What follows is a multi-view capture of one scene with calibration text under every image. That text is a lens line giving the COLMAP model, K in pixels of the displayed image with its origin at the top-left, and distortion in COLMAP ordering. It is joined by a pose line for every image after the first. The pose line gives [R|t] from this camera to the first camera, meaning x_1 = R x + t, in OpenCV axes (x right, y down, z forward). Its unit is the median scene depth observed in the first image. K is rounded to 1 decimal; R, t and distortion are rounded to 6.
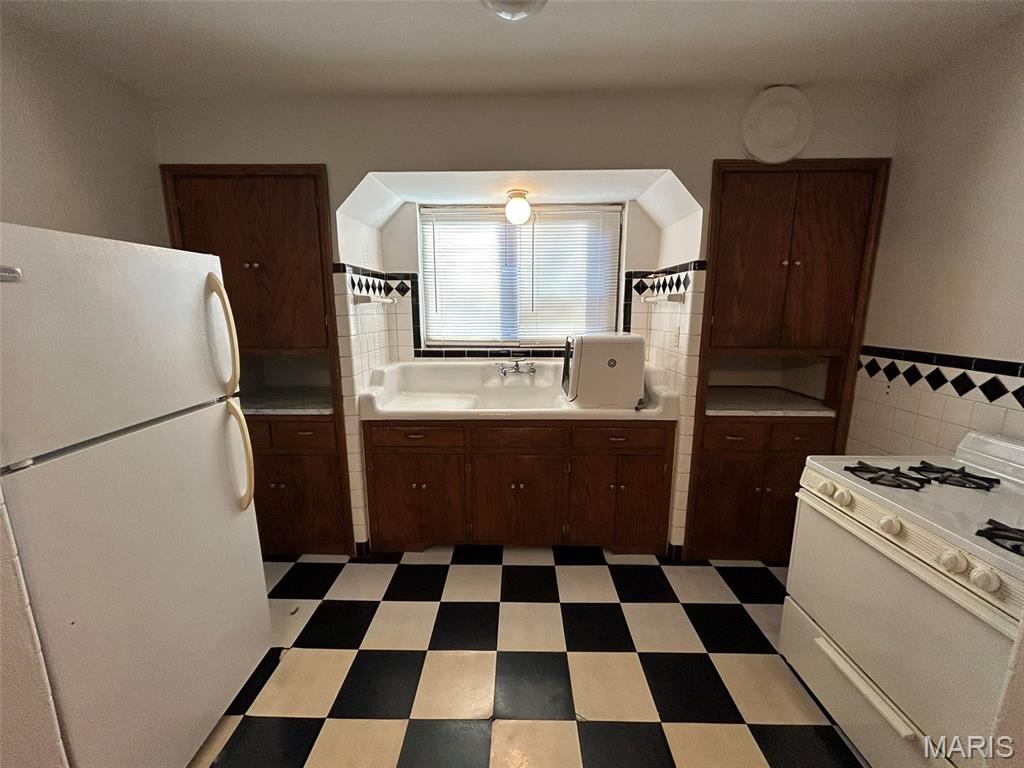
lens RADIAL K [[413.6, 0, 507.6], [0, 413.6, 382.8], [0, 0, 1]] dist [-0.001757, 0.000013]
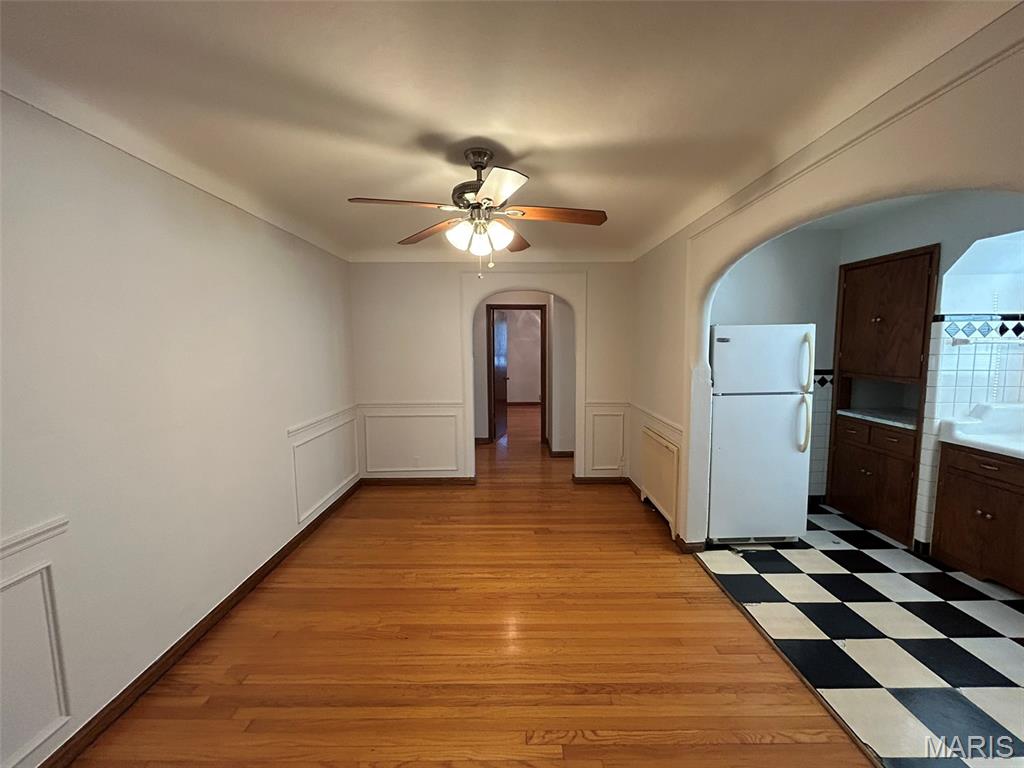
lens RADIAL K [[413.6, 0, 512.1], [0, 413.6, 382.0], [0, 0, 1]] dist [-0.001757, 0.000013]
pose [[0.028797, 0.096898, -0.994878, 0.865343], [-0.170580, 0.981167, 0.090625, 0.028458], [0.984923, 0.167097, 0.044783, -0.339285]]
